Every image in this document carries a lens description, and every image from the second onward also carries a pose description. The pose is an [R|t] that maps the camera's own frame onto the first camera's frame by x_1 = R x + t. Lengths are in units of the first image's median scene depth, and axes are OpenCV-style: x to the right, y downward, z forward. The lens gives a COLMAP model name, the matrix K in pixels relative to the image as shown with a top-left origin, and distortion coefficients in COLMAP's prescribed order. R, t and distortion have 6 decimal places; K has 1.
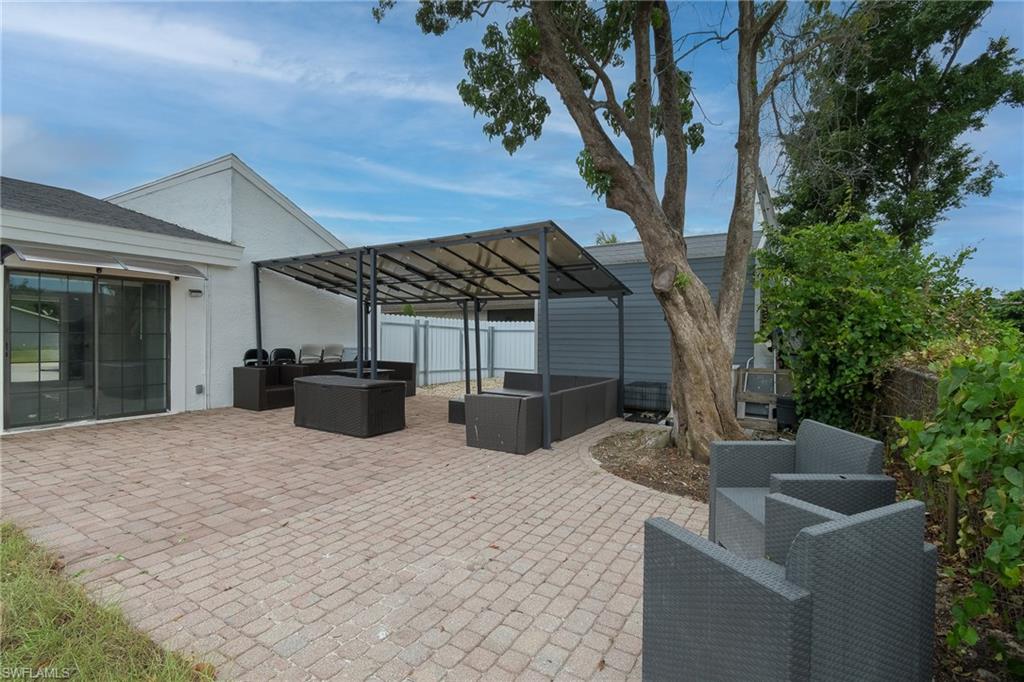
lens RADIAL K [[483.0, 0, 515.3], [0, 483.0, 341.2], [0, 0, 1]] dist [0.004128, -0.000626]
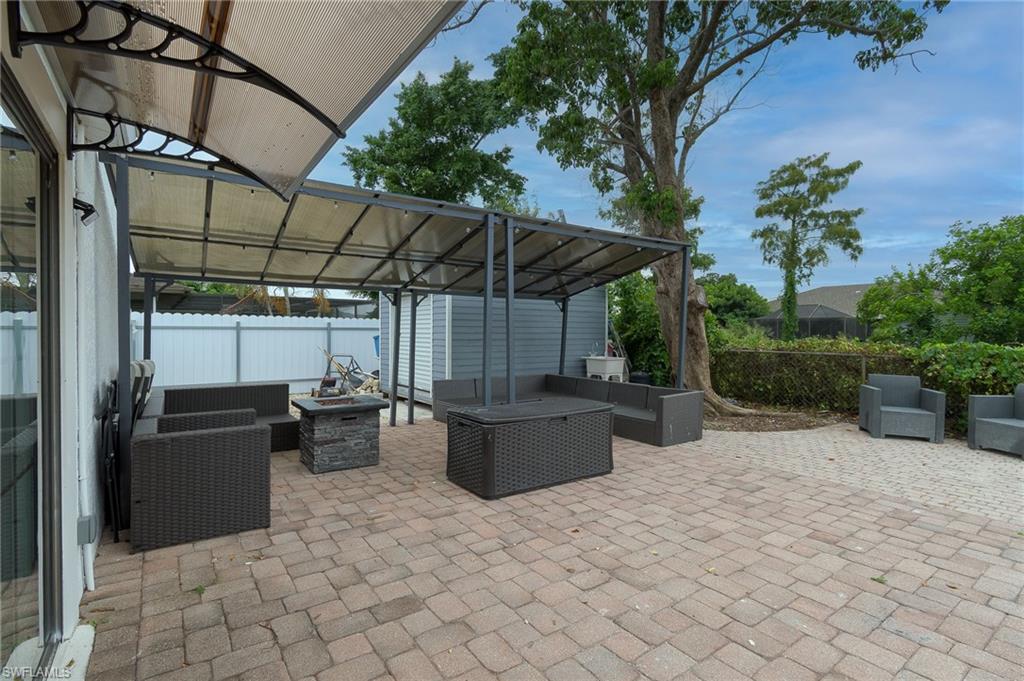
lens RADIAL K [[483.0, 0, 515.3], [0, 483.0, 333.0], [0, 0, 1]] dist [0.004128, -0.000626]
pose [[0.385515, -0.009508, 0.922652, -1.552013], [0.010938, 0.999924, 0.005734, -0.047189], [-0.922637, 0.007882, 0.385590, 1.188513]]
